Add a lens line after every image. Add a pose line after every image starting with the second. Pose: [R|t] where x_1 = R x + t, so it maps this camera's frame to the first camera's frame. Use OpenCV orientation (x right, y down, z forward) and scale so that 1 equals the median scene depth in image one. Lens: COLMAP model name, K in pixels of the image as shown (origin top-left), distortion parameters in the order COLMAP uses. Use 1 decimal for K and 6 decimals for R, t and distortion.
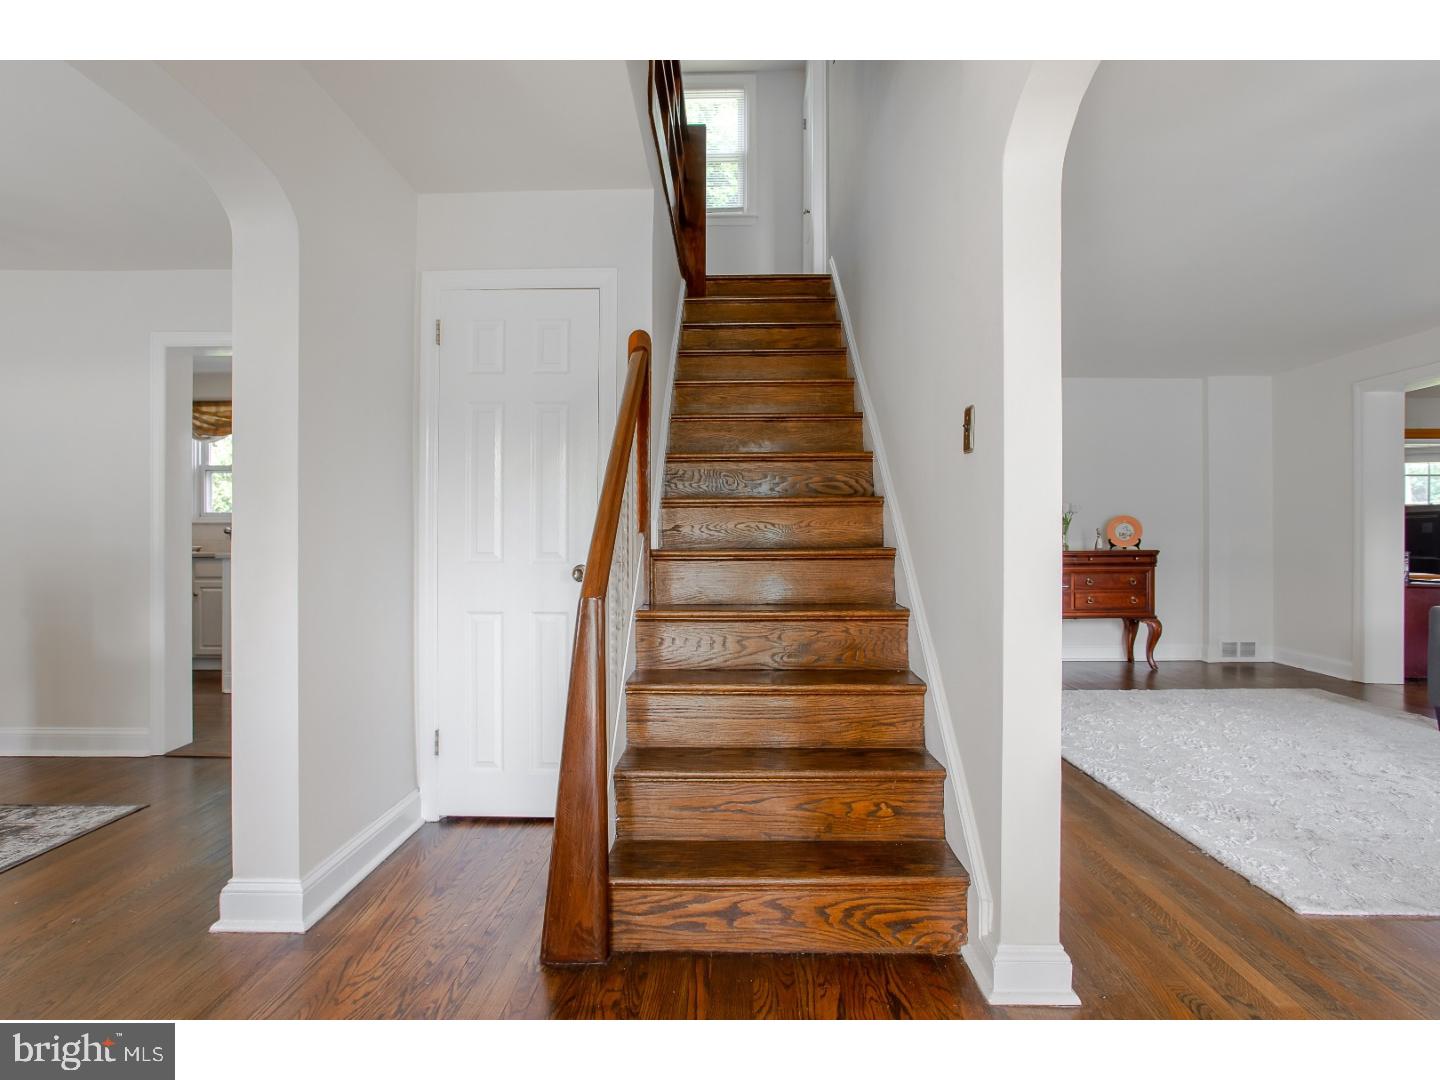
lens RADIAL K [[729.8, 0, 720.0], [0, 729.8, 540.0], [0, 0, 1]] dist [-0.003679, 0.000606]
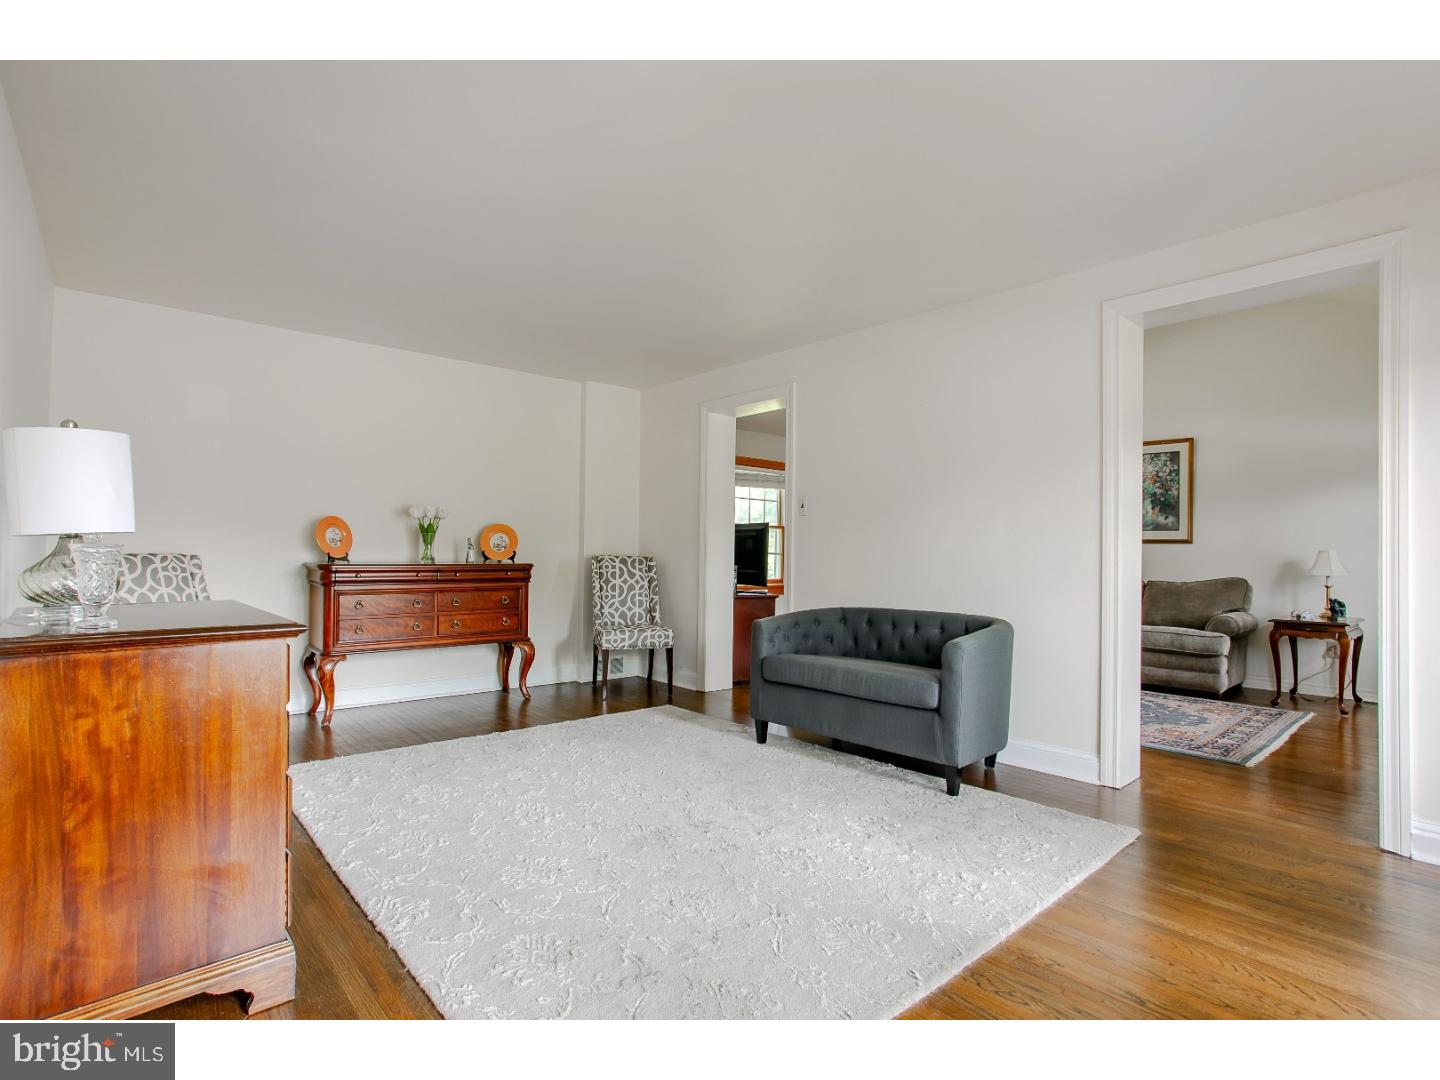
lens RADIAL K [[729.8, 0, 720.0], [0, 729.8, 540.0], [0, 0, 1]] dist [-0.003679, 0.000606]
pose [[0.740132, 0.022180, 0.672096, 0.169938], [-0.014601, 0.999750, -0.016914, -0.003578], [-0.672303, 0.002705, 0.740271, 0.184734]]
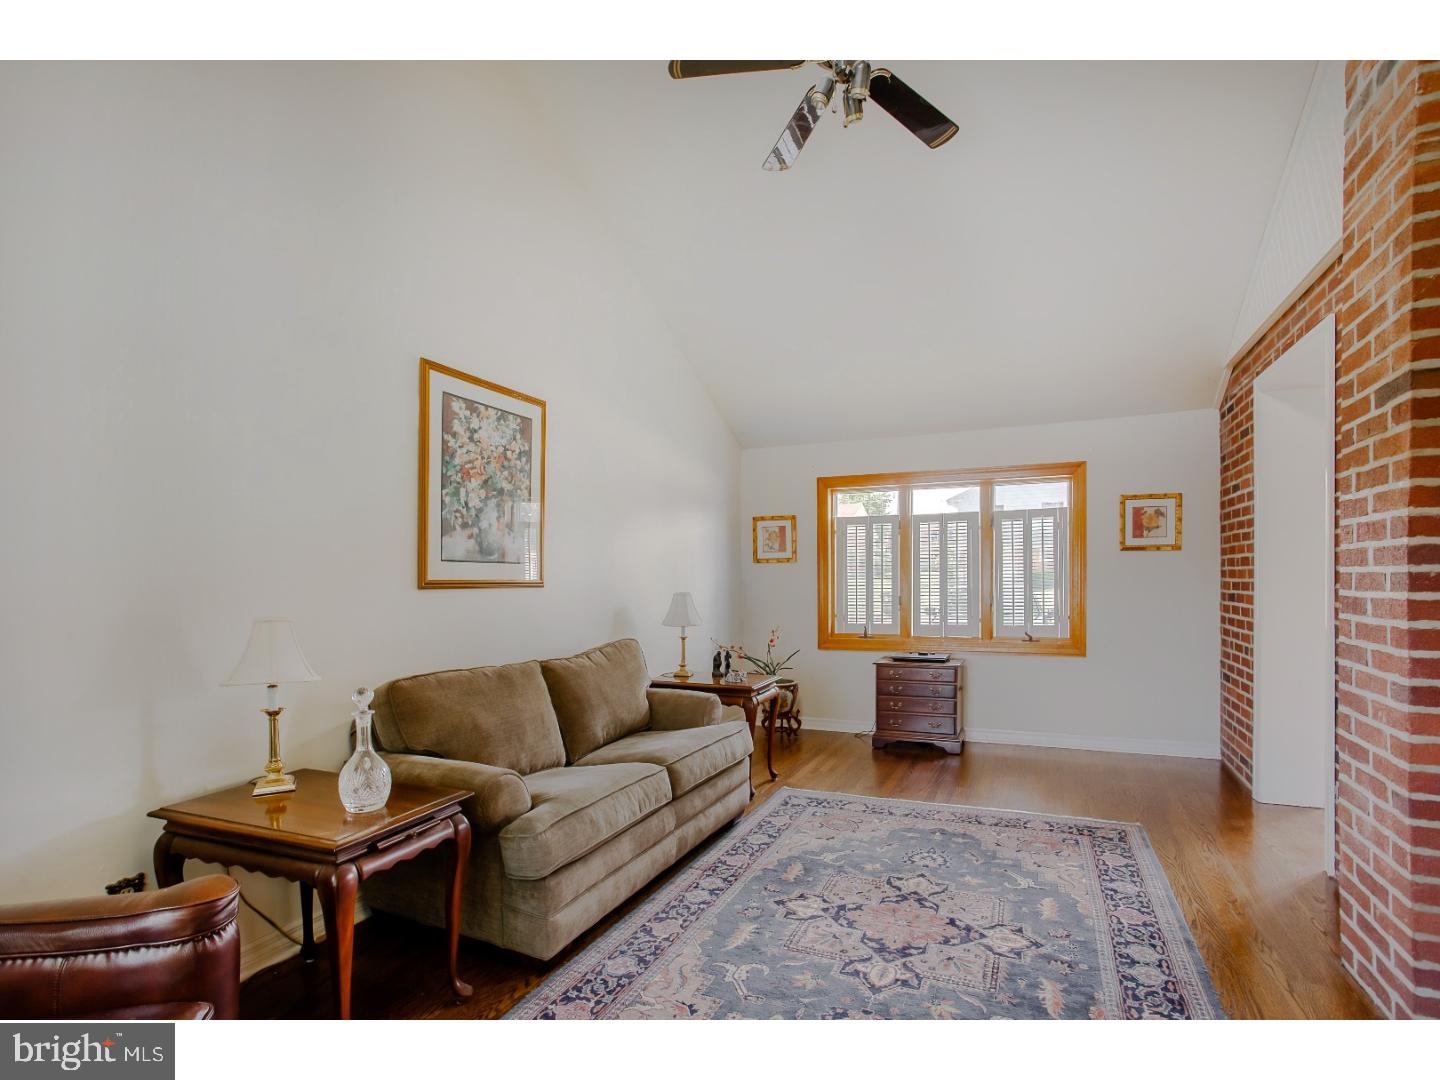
lens RADIAL K [[729.8, 0, 720.0], [0, 729.8, 540.0], [0, 0, 1]] dist [-0.003679, 0.000606]
pose [[-0.925166, 0.008605, 0.379466, 0.530951], [-0.006320, 0.999255, -0.038067, -0.020547], [-0.379511, -0.037617, -0.924422, 0.529496]]
